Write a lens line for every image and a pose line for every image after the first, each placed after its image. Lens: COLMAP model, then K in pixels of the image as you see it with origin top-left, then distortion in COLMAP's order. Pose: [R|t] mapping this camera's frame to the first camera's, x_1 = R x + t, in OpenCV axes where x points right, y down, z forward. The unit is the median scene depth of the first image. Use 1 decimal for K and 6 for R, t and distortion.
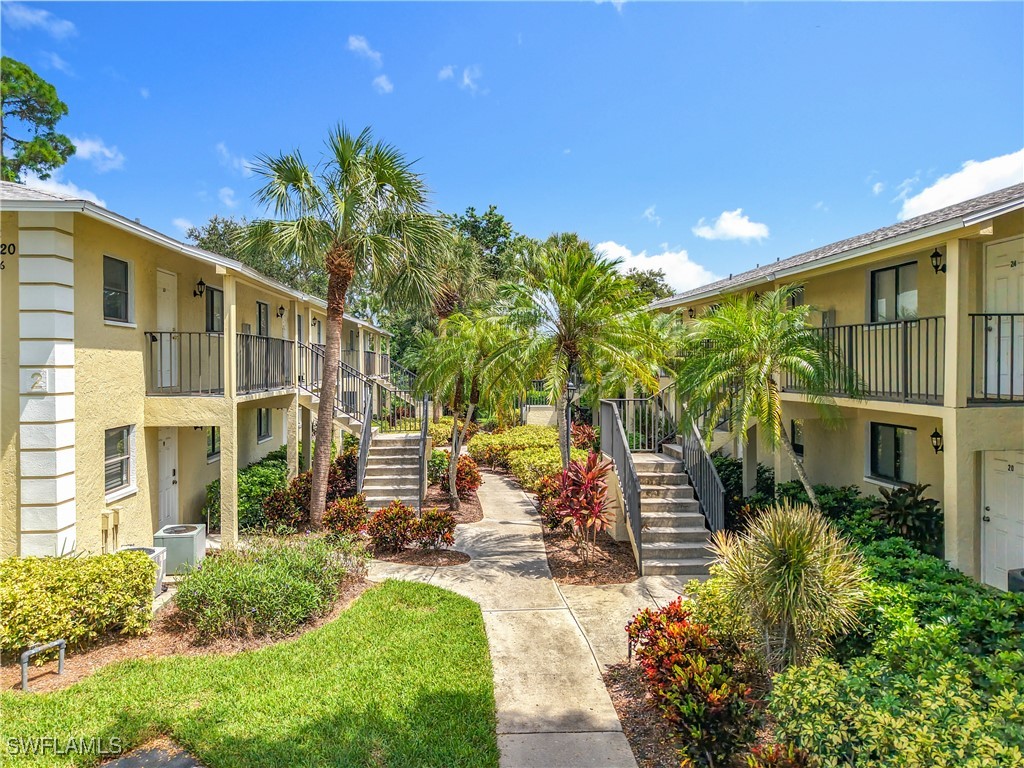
lens RADIAL K [[709.8, 0, 512.0], [0, 709.8, 384.0], [0, 0, 1]] dist [0.027300, -0.002242]
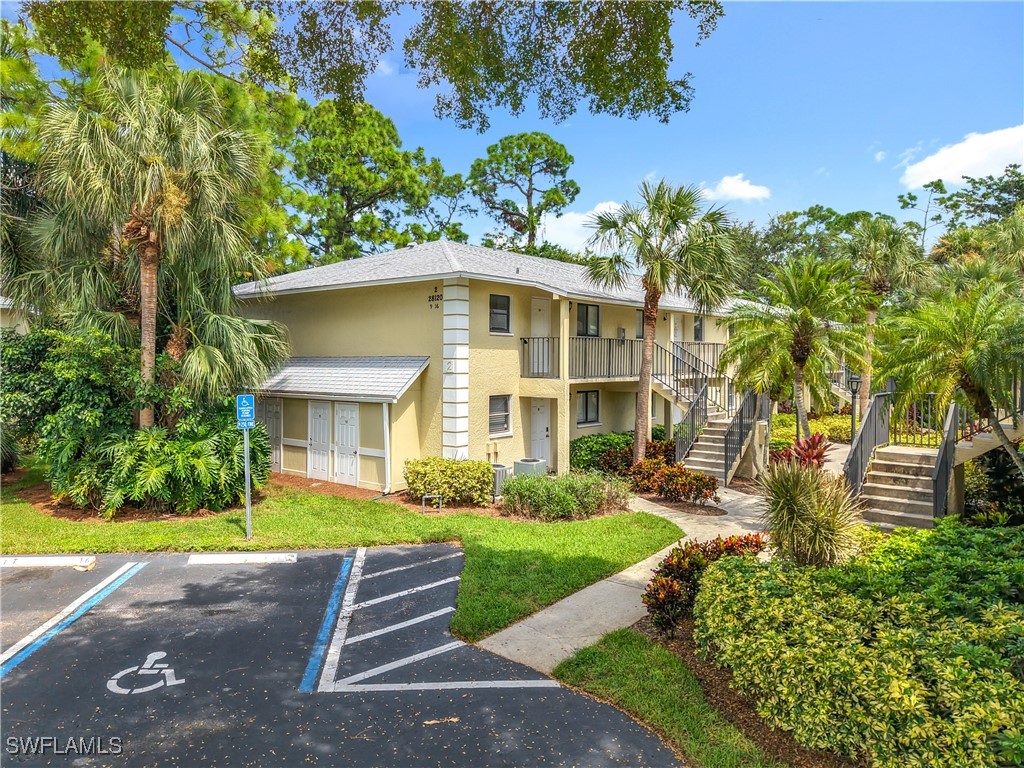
lens RADIAL K [[843.5, 0, 512.0], [0, 843.5, 384.0], [0, 0, 1]] dist [0.175834, -0.000995]
pose [[0.731698, 0.025700, -0.681144, 0.763692], [-0.026742, 0.999602, 0.008989, 0.014411], [0.681104, 0.011639, 0.732094, -0.404196]]
